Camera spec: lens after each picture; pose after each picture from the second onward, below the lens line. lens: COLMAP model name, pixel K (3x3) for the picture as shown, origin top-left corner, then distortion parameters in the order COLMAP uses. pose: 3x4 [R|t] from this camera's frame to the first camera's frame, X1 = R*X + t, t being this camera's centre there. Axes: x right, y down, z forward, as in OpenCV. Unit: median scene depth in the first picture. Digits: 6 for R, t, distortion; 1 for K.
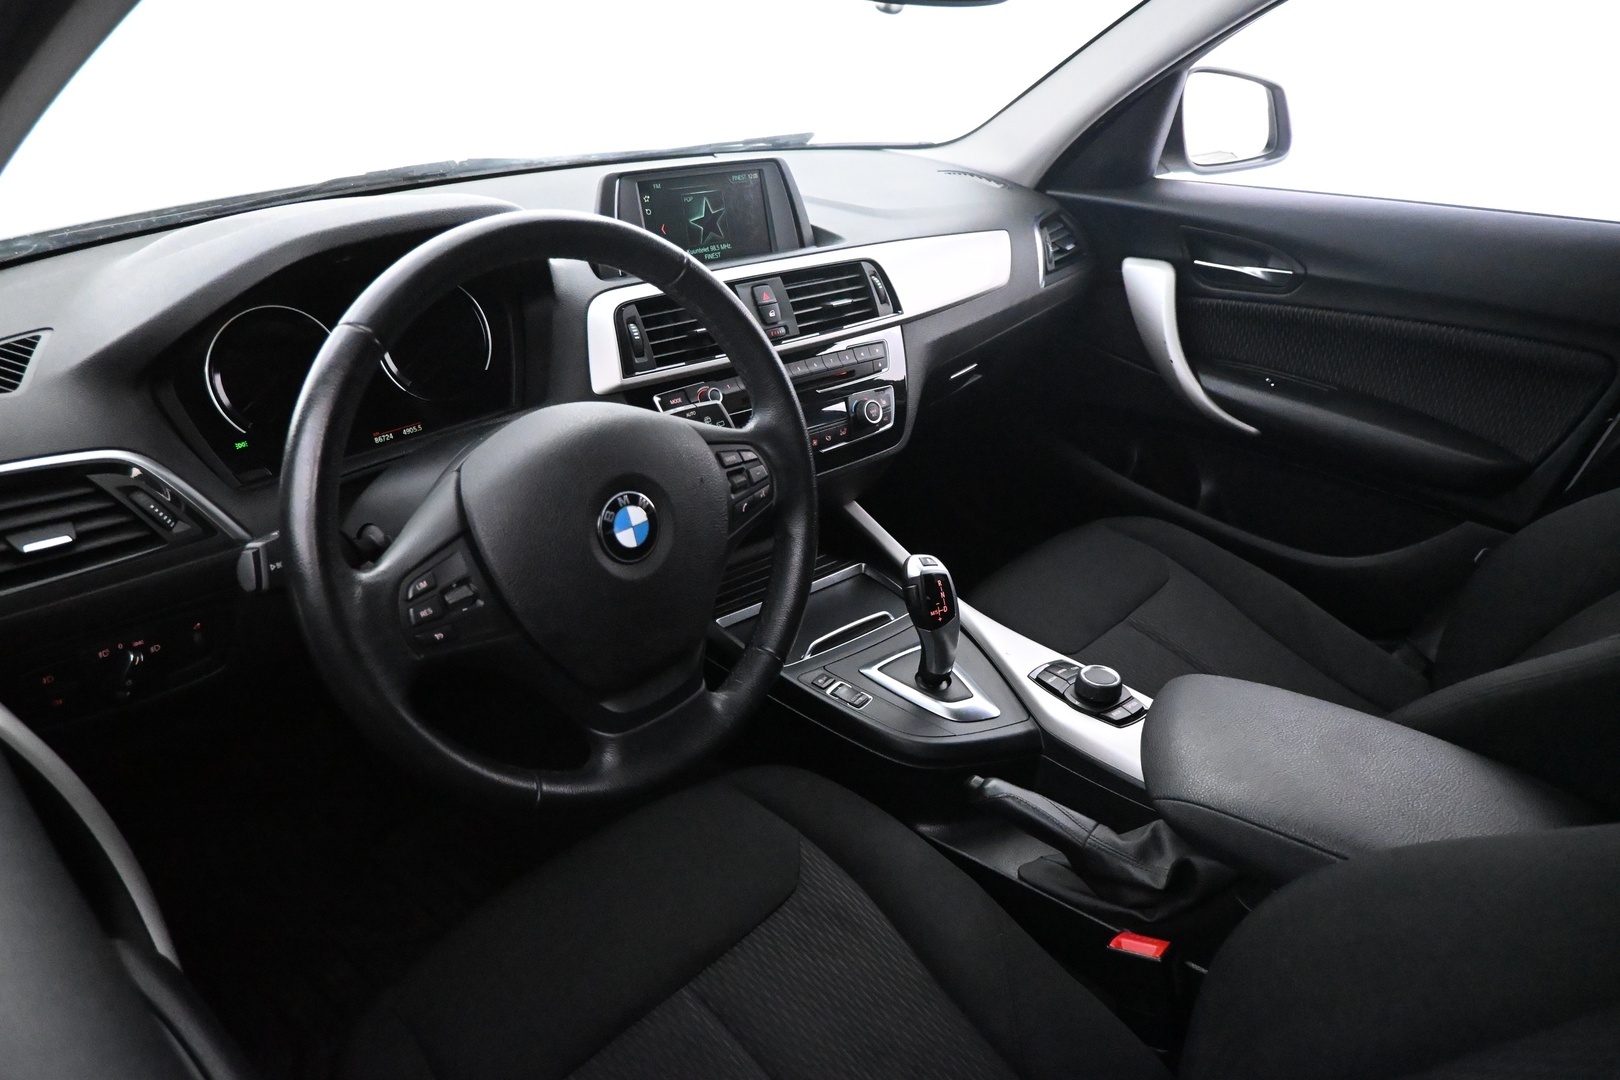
lens RADIAL K [[1153.7, 0, 843.0], [0, 1153.7, 546.8], [0, 0, 1]] dist [0.000308, -0.000412]
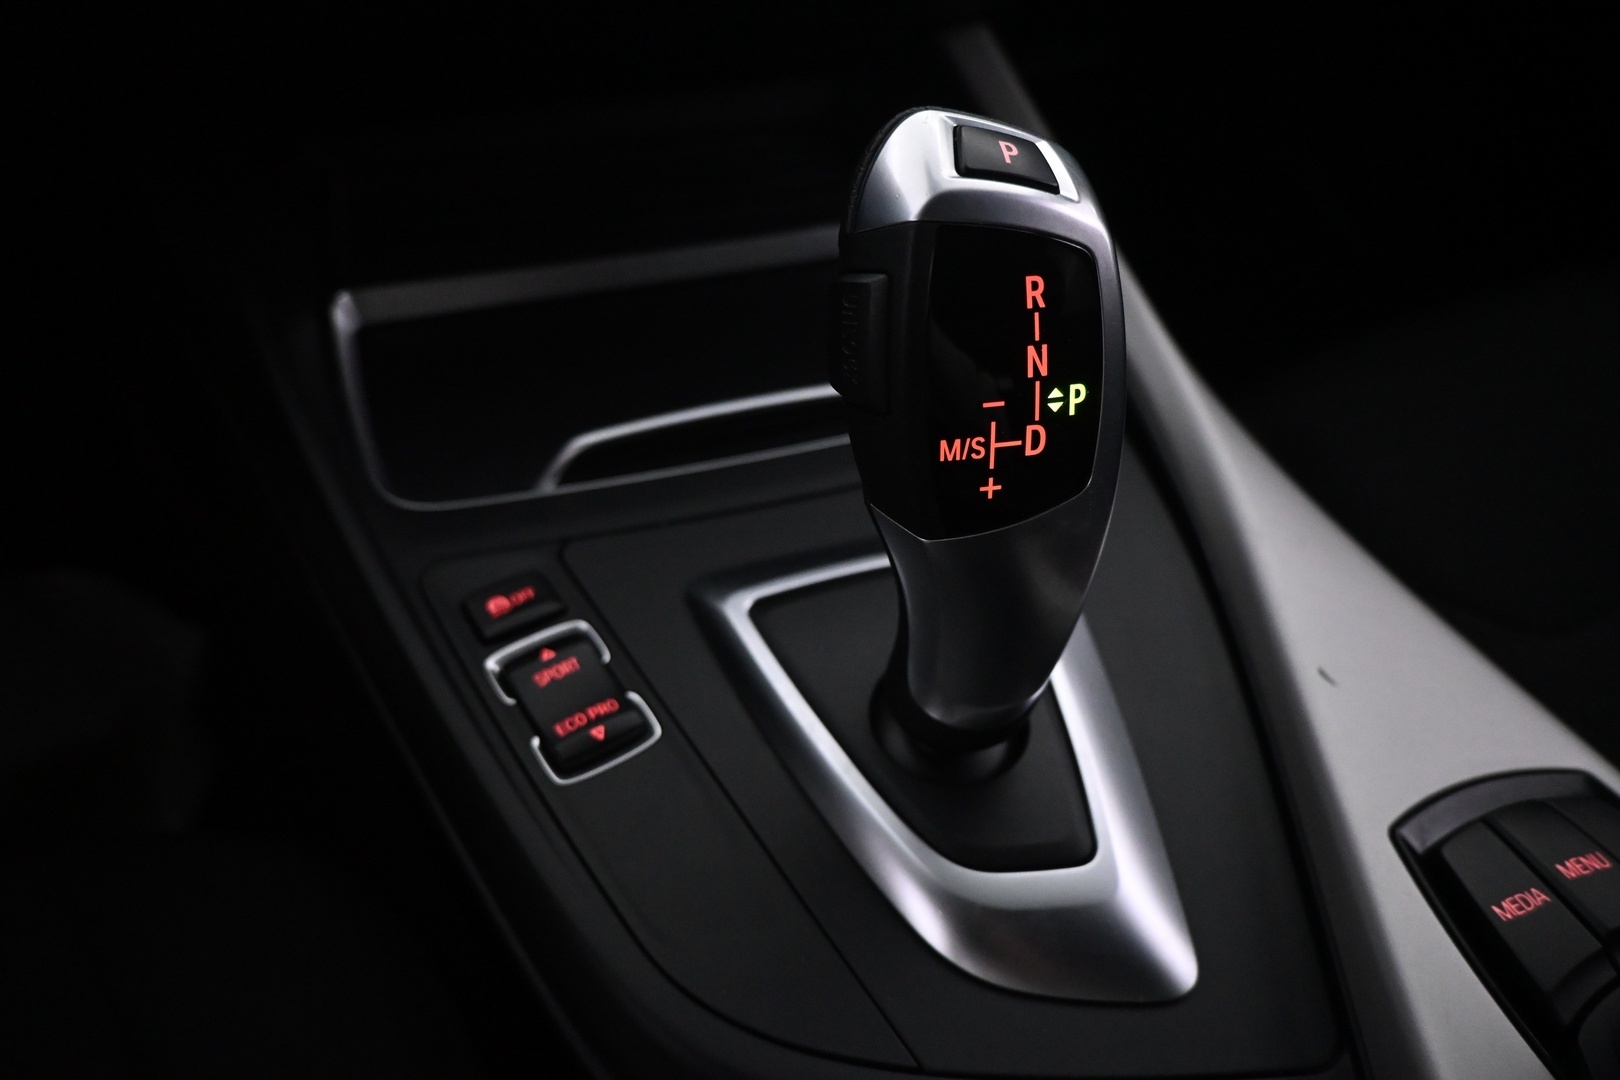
lens RADIAL K [[1135.6, 0, 802.6], [0, 1135.6, 549.0], [0, 0, 1]] dist [0.001897, -0.000749]
pose [[0.924928, 0.256662, -0.280415, 0.102546], [-0.182633, 0.946974, 0.264359, 0.027339], [0.333396, -0.193300, 0.922758, 0.765326]]
